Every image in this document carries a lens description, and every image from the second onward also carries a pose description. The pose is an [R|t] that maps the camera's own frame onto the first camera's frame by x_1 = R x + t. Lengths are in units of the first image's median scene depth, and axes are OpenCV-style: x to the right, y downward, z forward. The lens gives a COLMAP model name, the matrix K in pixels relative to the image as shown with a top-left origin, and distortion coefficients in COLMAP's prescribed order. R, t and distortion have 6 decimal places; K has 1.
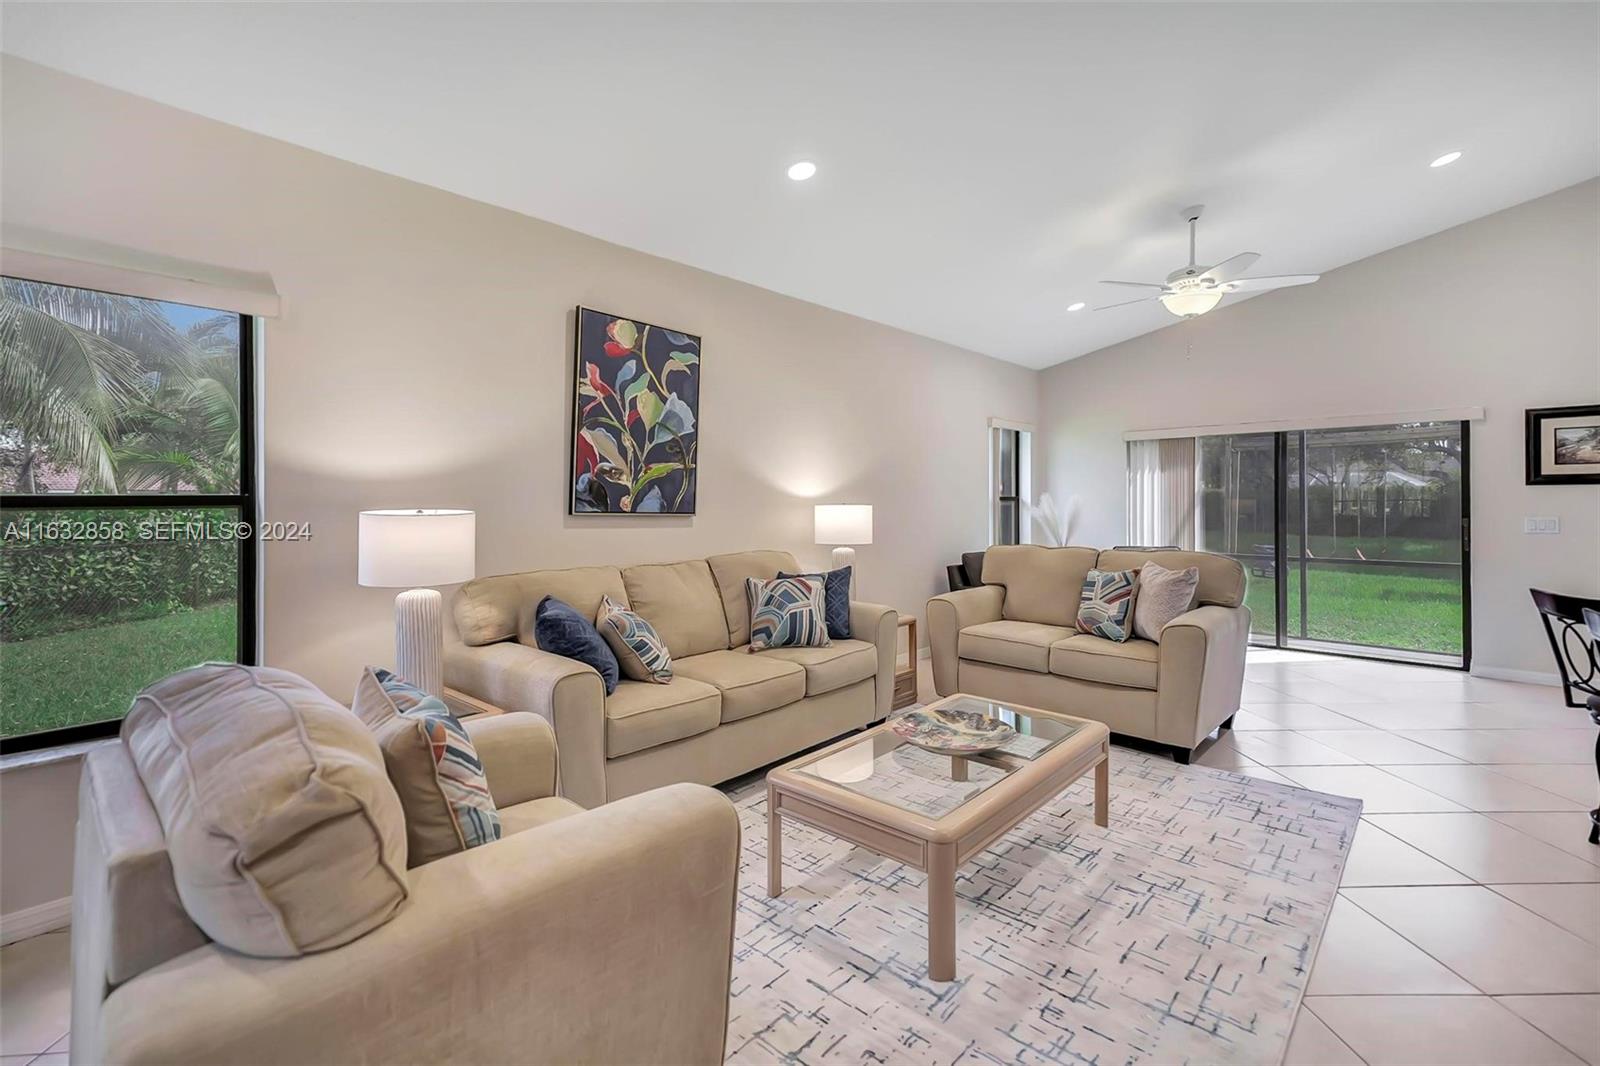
lens RADIAL K [[728.2, 0, 788.4], [0, 728.2, 496.5], [0, 0, 1]] dist [0.016685, -0.000025]
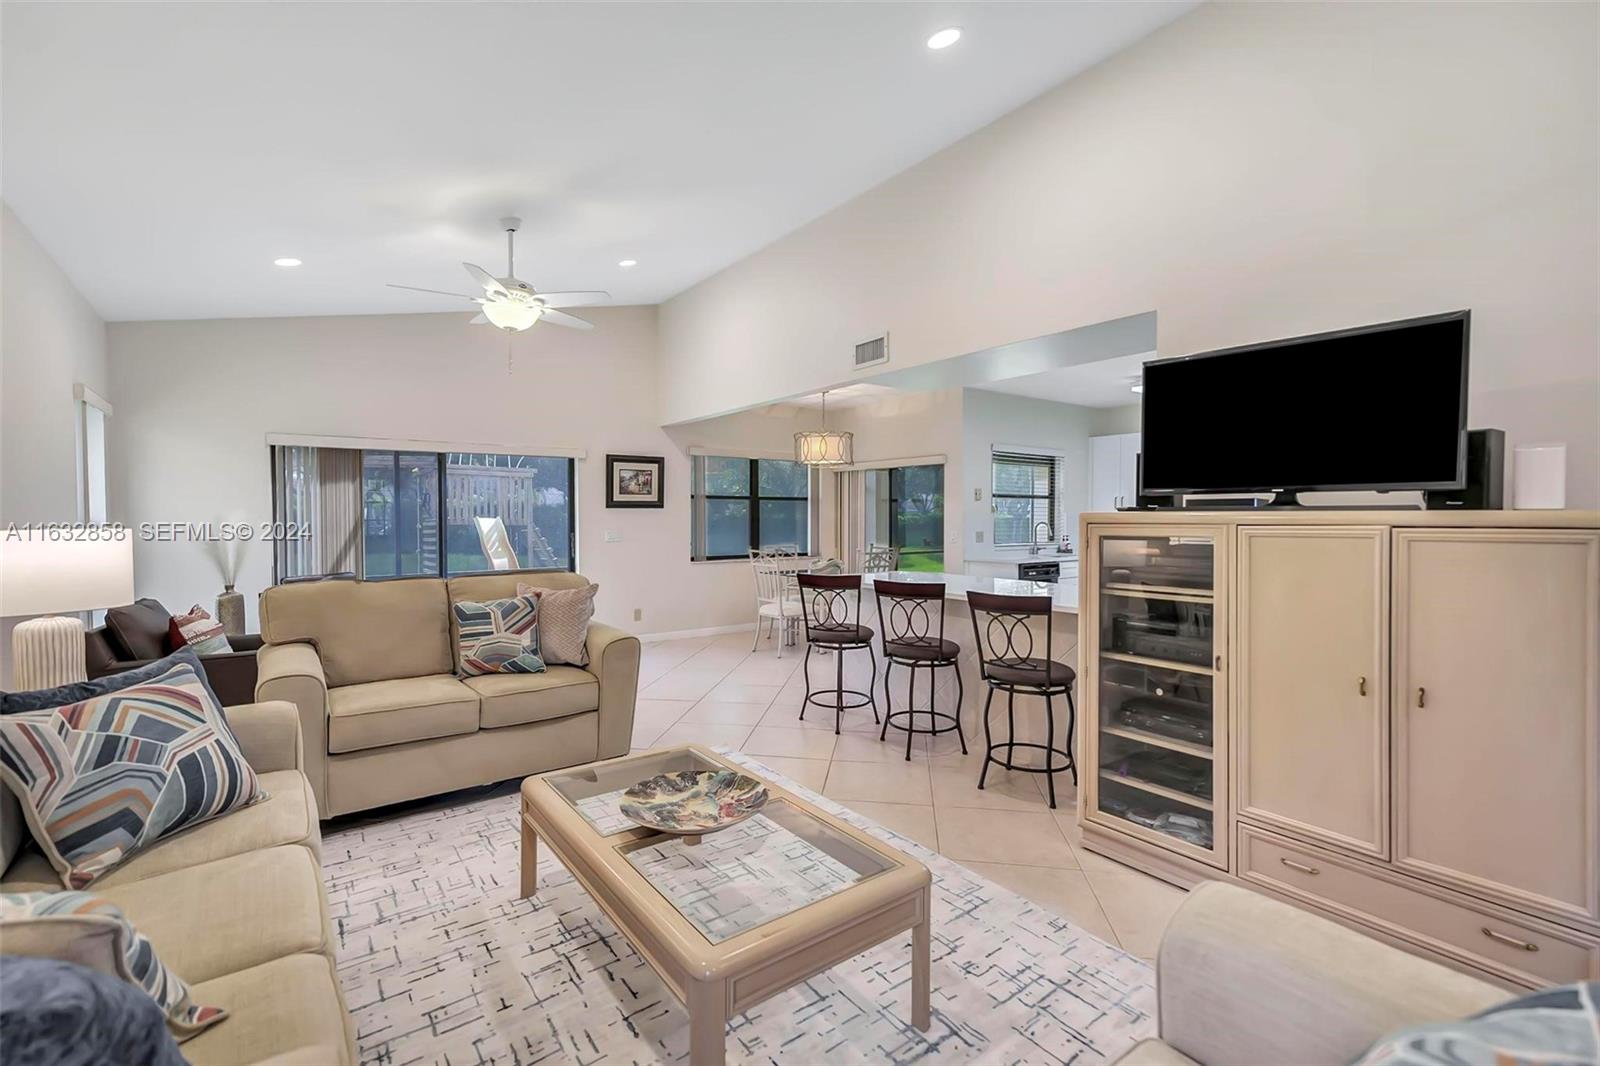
lens RADIAL K [[714.2, 0, 806.9], [0, 714.2, 526.9], [0, 0, 1]] dist [0.017849, 0.000571]
pose [[0.178536, -0.012651, 0.983852, -0.375420], [-0.002438, 0.999909, 0.013300, 0.002505], [-0.983930, -0.004773, 0.178489, 0.510899]]
